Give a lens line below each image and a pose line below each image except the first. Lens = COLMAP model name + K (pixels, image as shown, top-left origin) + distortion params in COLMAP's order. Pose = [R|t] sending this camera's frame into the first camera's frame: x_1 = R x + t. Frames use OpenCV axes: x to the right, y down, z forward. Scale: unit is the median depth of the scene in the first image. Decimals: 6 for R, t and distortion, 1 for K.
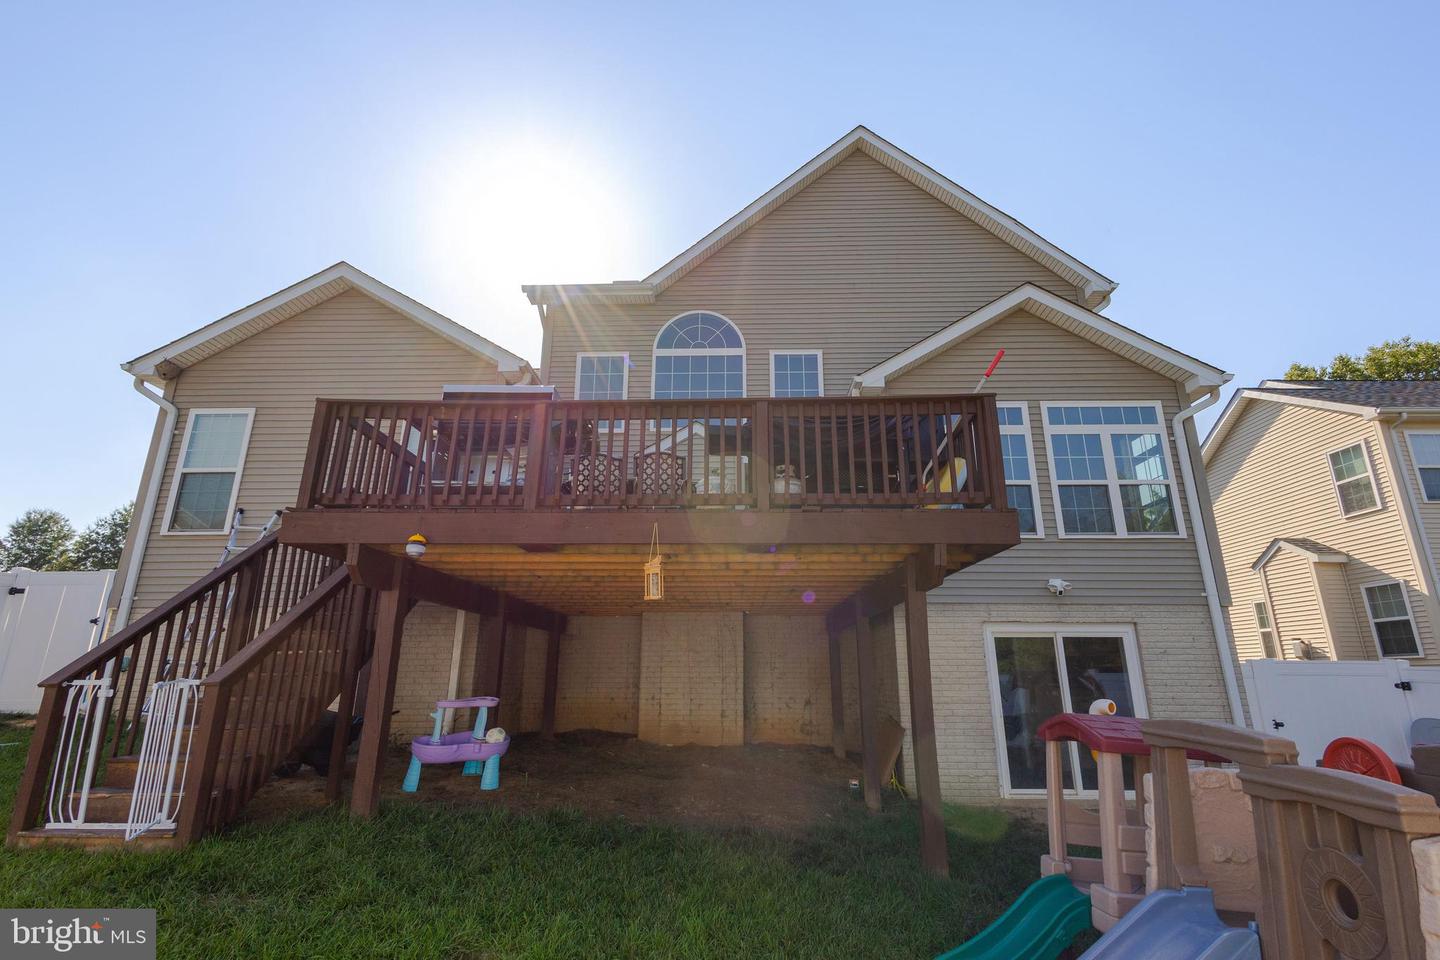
lens RADIAL K [[672.1, 0, 724.4], [0, 672.1, 490.0], [0, 0, 1]] dist [0.023384, -0.000117]
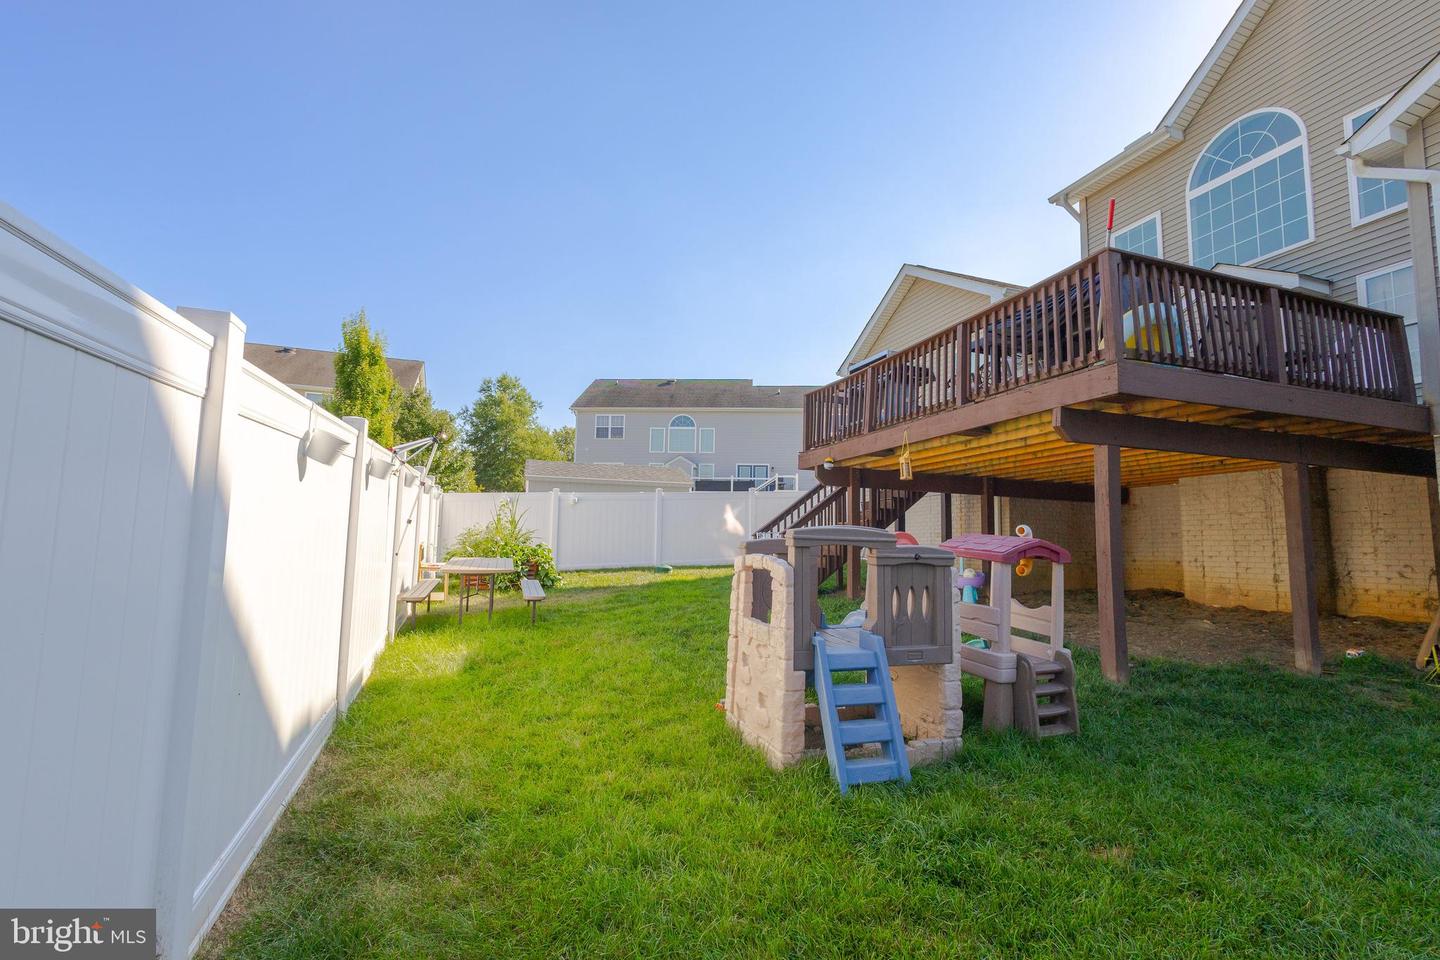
lens RADIAL K [[672.1, 0, 724.4], [0, 672.1, 490.0], [0, 0, 1]] dist [0.023384, -0.000117]
pose [[0.364257, -0.082405, -0.927646, 0.582436], [0.229271, 0.973356, 0.003562, 0.040757], [0.902636, -0.213979, 0.373445, 0.007313]]
